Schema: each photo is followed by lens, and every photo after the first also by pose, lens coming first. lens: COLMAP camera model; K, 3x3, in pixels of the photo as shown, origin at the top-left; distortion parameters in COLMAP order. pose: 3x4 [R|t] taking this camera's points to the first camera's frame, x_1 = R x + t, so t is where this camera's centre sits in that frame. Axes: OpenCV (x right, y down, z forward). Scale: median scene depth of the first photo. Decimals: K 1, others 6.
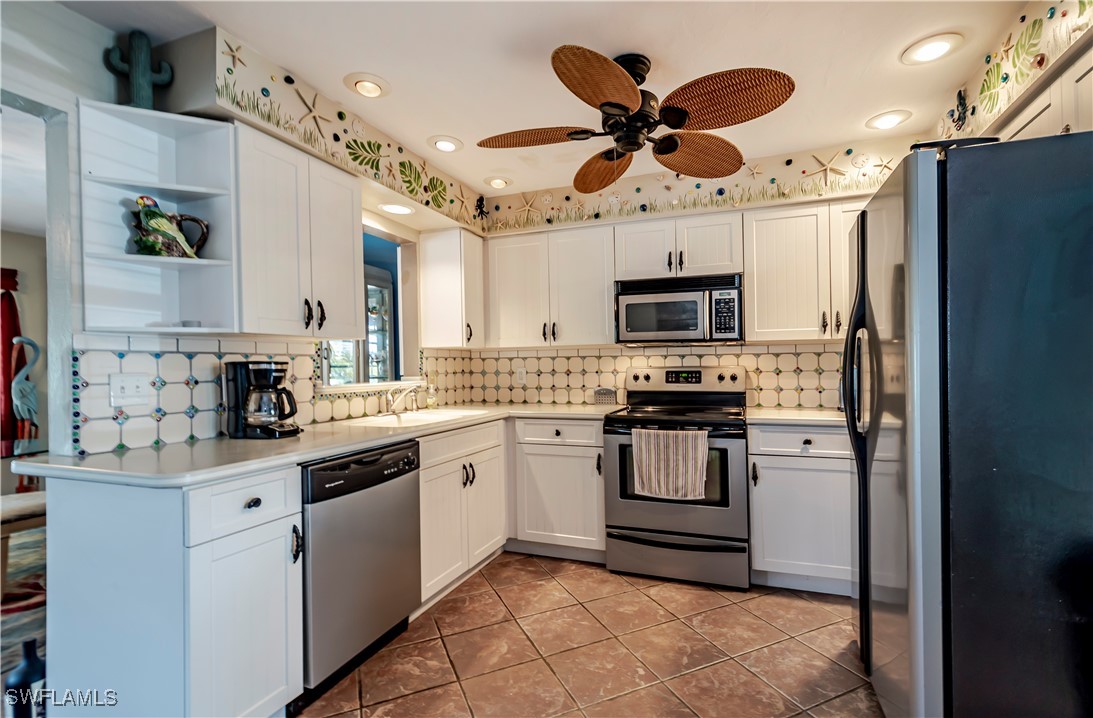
lens RADIAL K [[480.0, 0, 551.6], [0, 480.0, 358.5], [0, 0, 1]] dist [0.007427, -0.004664]
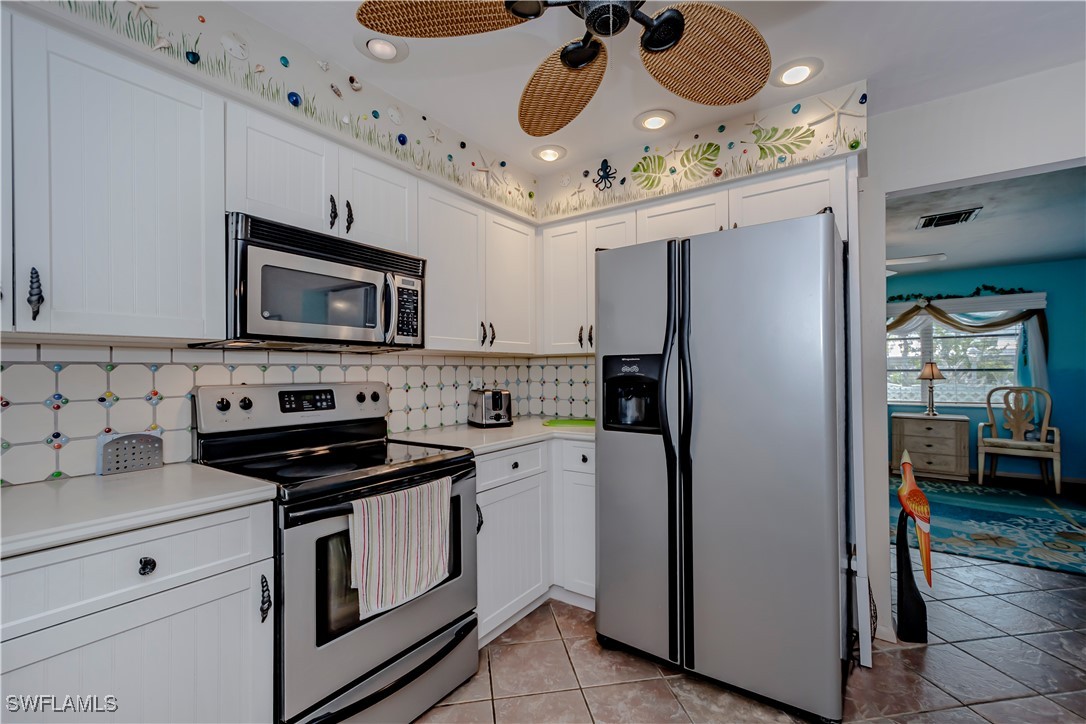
lens RADIAL K [[476.9, 0, 543.4], [0, 476.9, 361.2], [0, 0, 1]] dist [0.007427, -0.004664]
pose [[0.252084, 0.028916, 0.967273, -0.282122], [-0.008182, 0.999581, -0.027749, 0.002901], [-0.967671, -0.000919, 0.252215, 0.624224]]
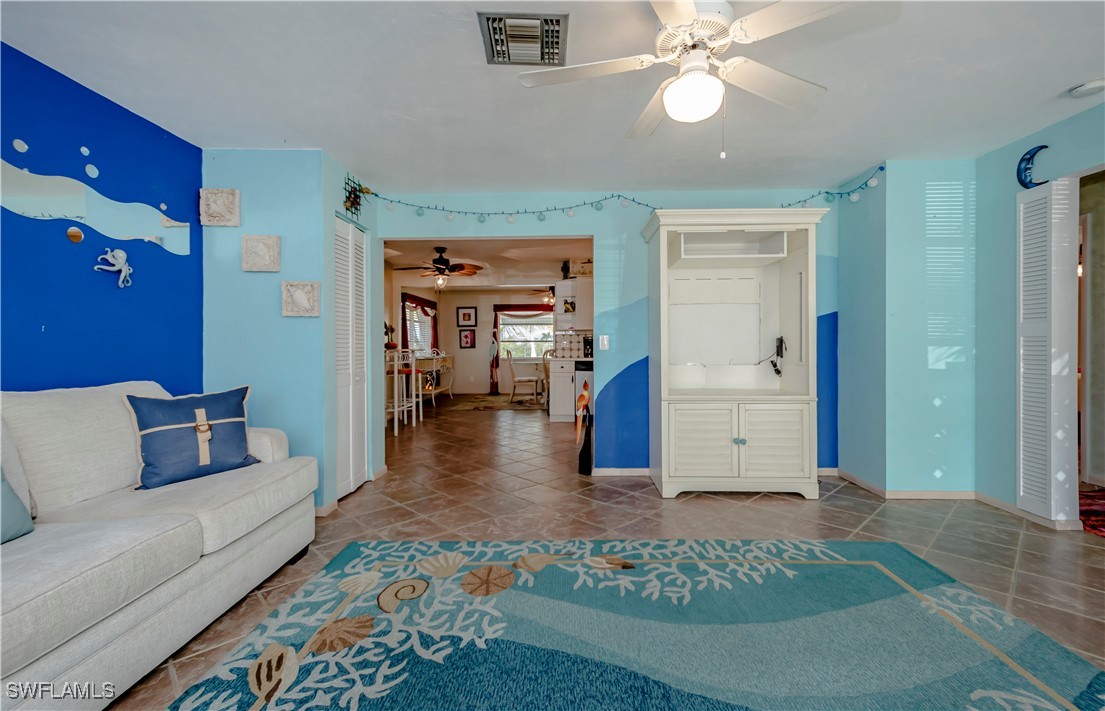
lens RADIAL K [[489.8, 0, 557.3], [0, 489.8, 347.0], [0, 0, 1]] dist [0.013415, 0.000094]
pose [[0.344422, 0.014855, -0.938697, 2.133045], [0.015060, 0.999659, 0.021346, 0.000905], [0.938694, -0.021489, 0.344081, -0.394566]]
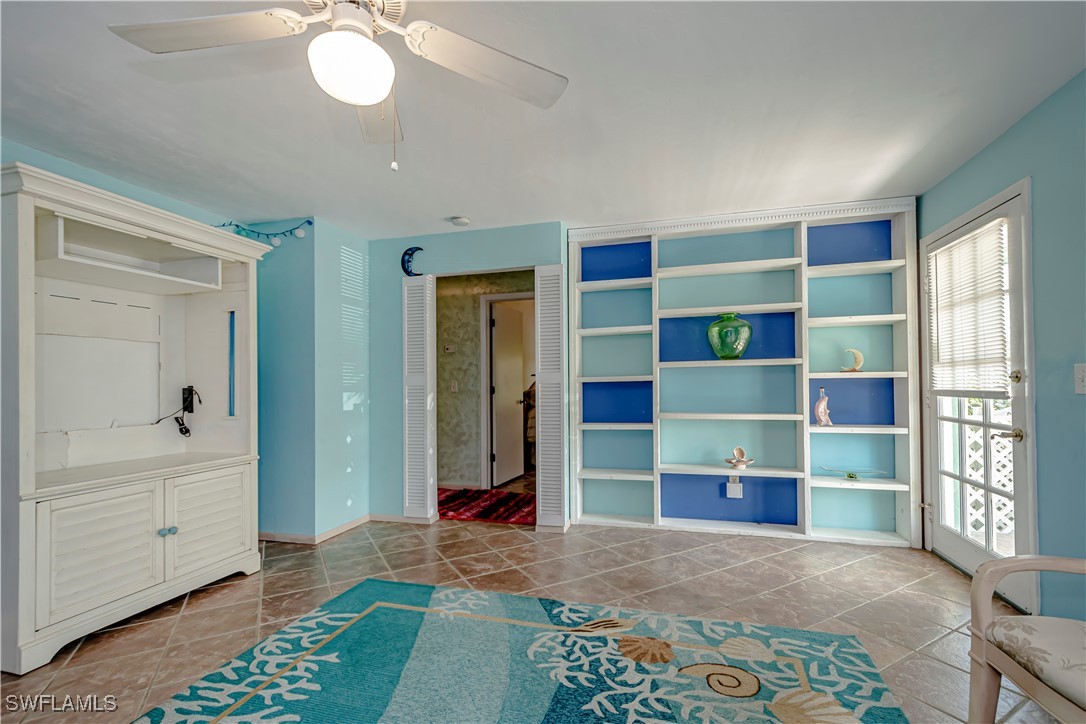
lens RADIAL K [[476.9, 0, 547.4], [0, 476.9, 376.3], [0, 0, 1]] dist [0.007427, -0.004664]
pose [[0.994170, -0.004811, 0.107715, 1.678911], [0.005055, 0.999985, -0.001989, -0.006266], [-0.107704, 0.002522, 0.994180, -0.495276]]
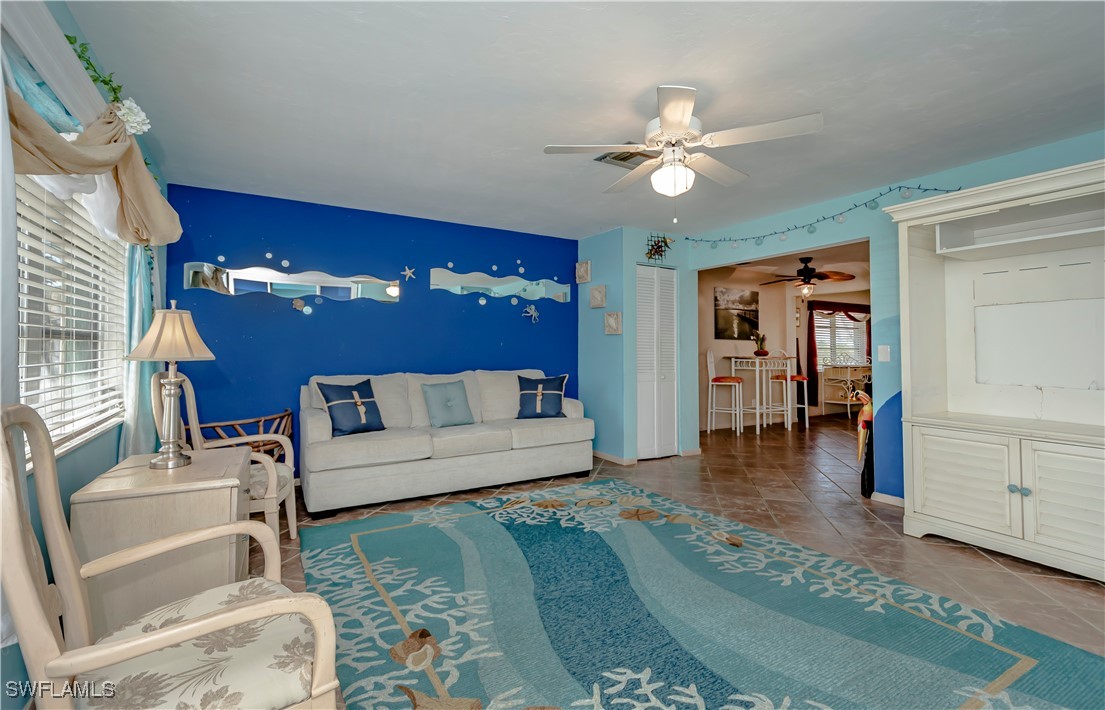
lens RADIAL K [[489.8, 0, 525.5], [0, 489.8, 336.7], [0, 0, 1]] dist [0.013415, 0.000094]
pose [[-0.642927, -0.011049, -0.765848, 2.476990], [0.013934, 0.999562, -0.026119, -0.003293], [0.765801, -0.027464, -0.642491, 0.448084]]
